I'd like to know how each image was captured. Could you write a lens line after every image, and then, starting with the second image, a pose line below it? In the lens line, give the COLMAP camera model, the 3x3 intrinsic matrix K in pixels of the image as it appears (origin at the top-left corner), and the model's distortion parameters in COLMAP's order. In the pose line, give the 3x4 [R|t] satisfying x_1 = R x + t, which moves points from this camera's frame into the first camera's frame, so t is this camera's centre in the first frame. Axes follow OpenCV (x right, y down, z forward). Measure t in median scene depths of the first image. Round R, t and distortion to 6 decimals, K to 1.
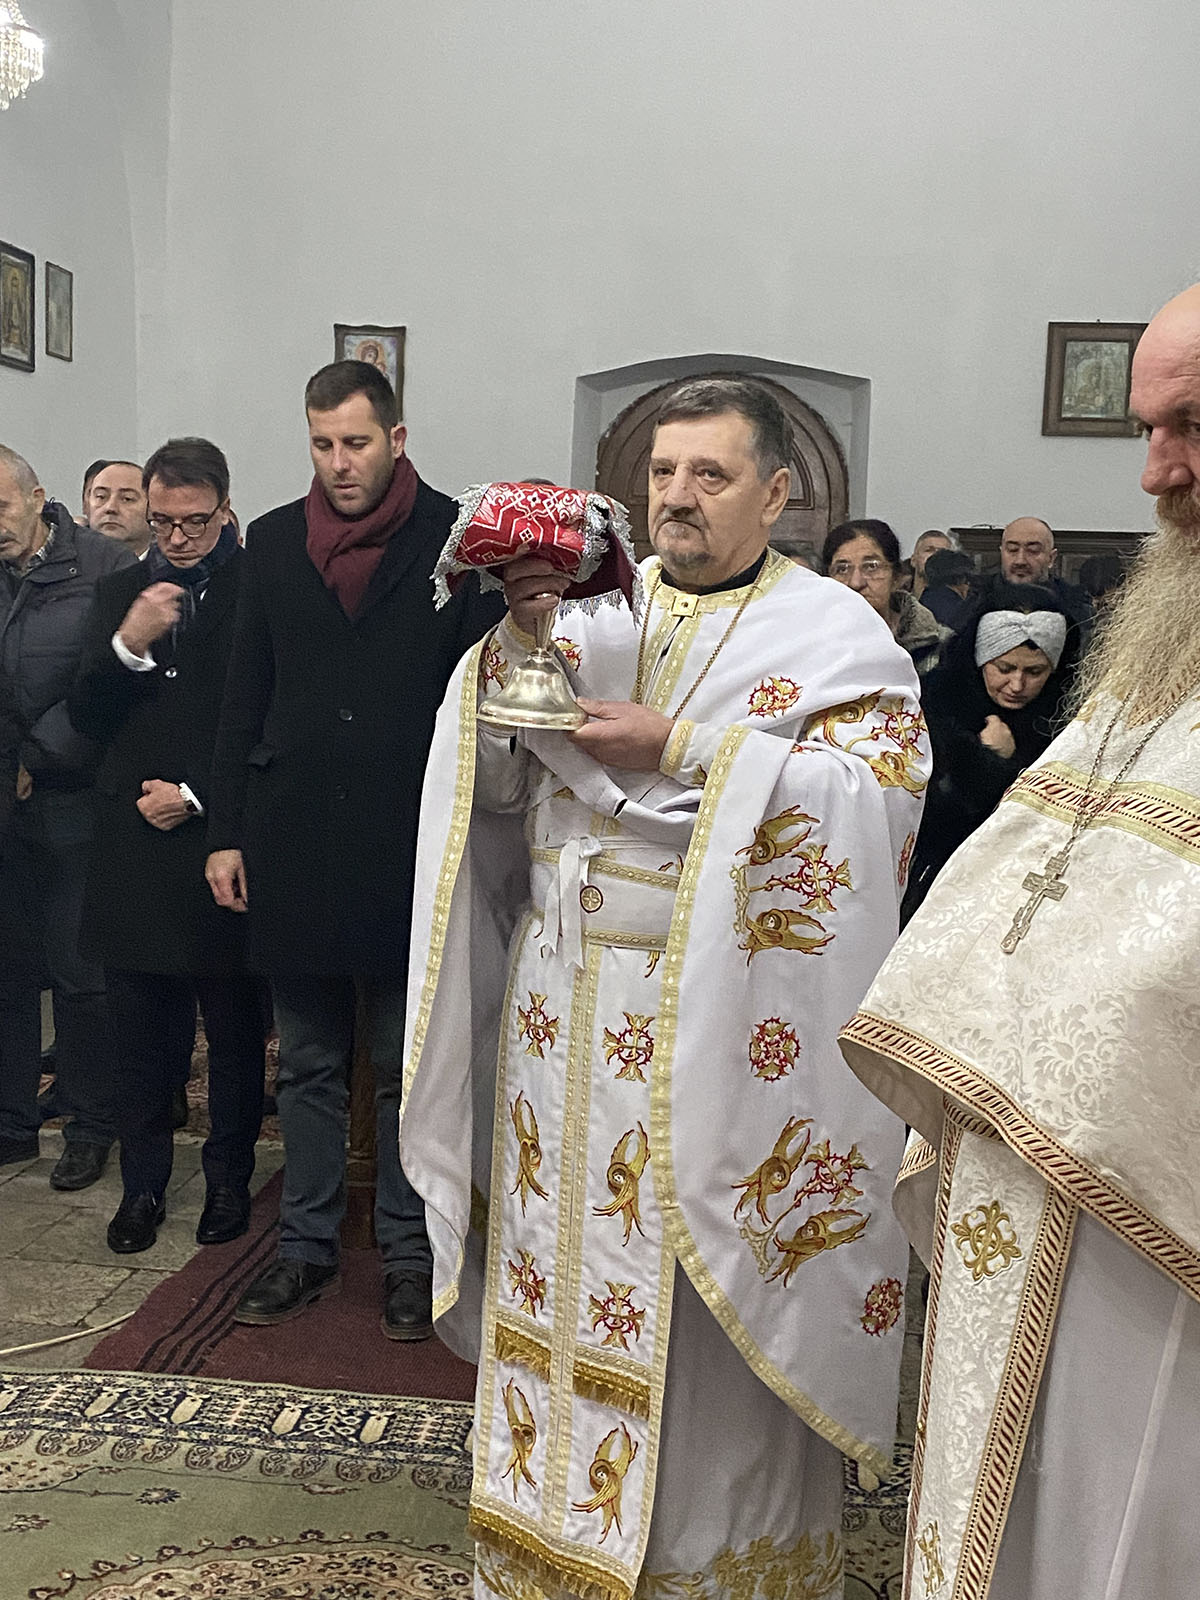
lens RADIAL K [[2064.8, 0, 587.7], [0, 2064.8, 744.8], [0, 0, 1]] dist [0.188080, -0.474712]
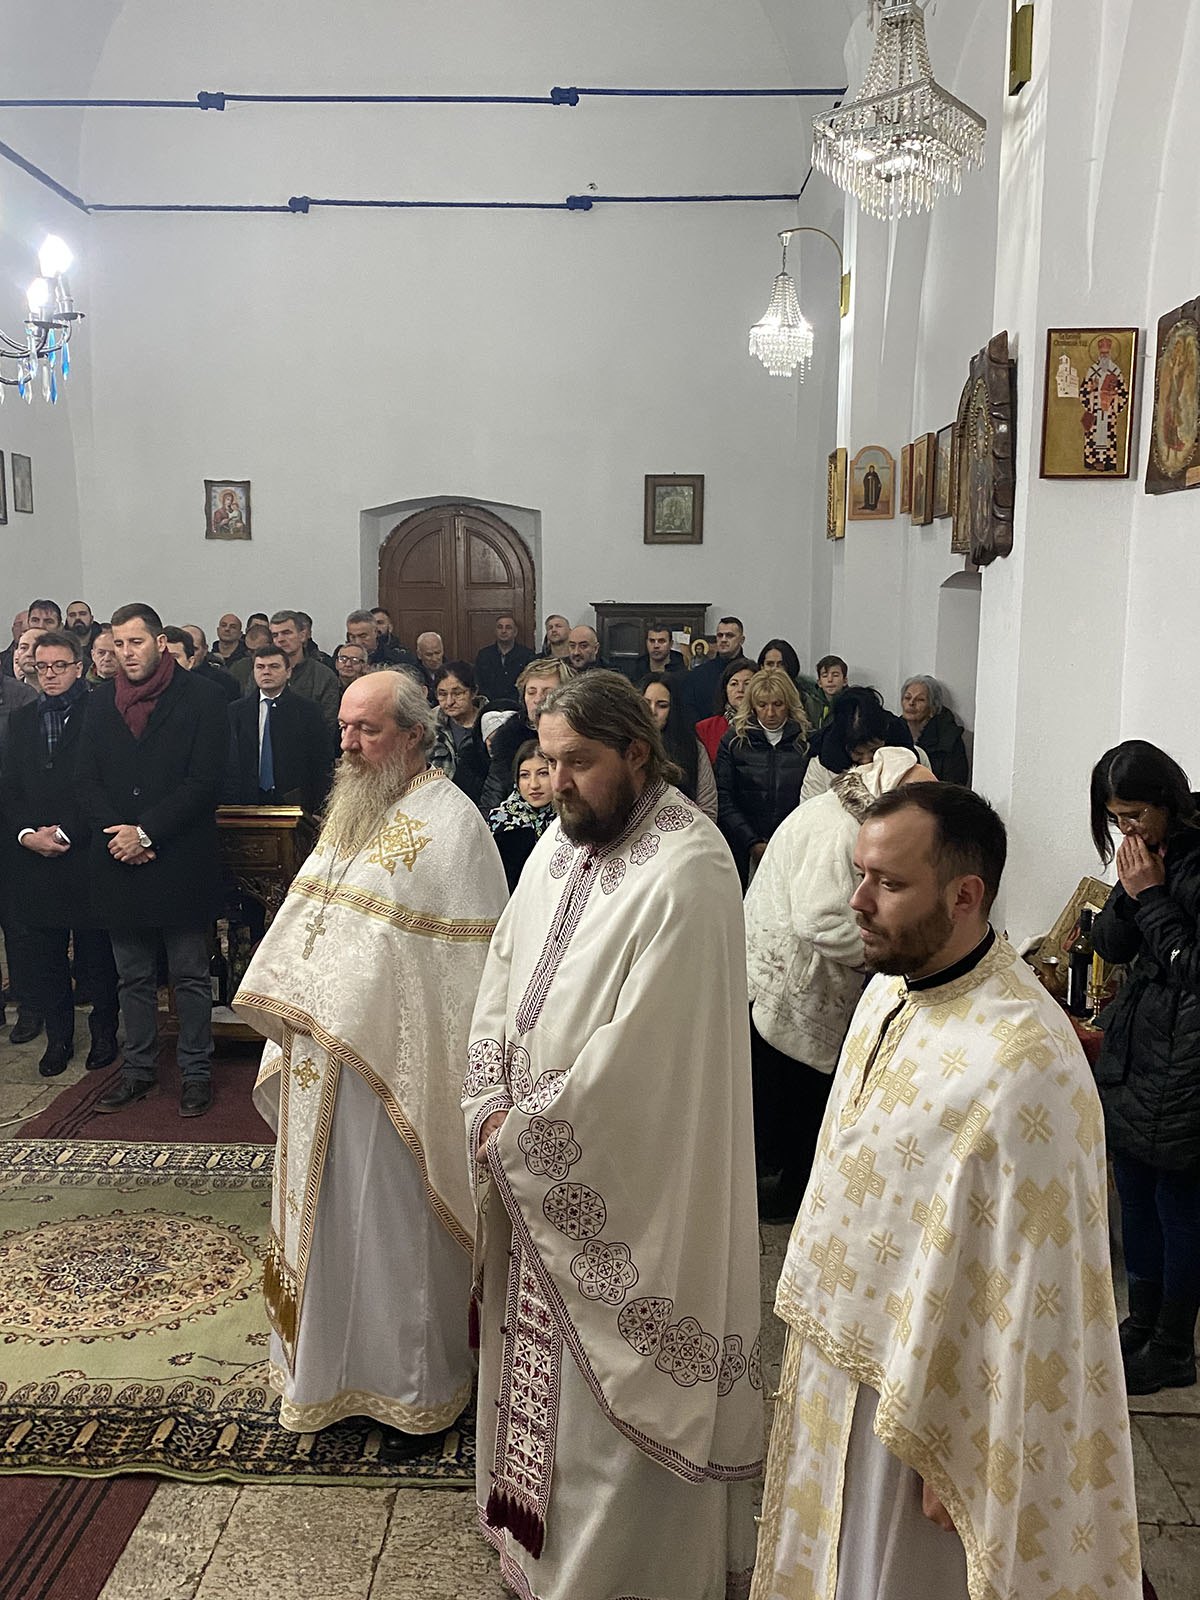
lens RADIAL K [[1406.6, 0, 600.0], [0, 1406.6, 800.0], [0, 0, 1]] dist [0.035479, -0.070525]
pose [[0.994554, -0.042535, 0.095149, 0.171823], [0.034904, 0.996145, 0.080478, -0.093458], [-0.098205, -0.076719, 0.992205, -0.299759]]
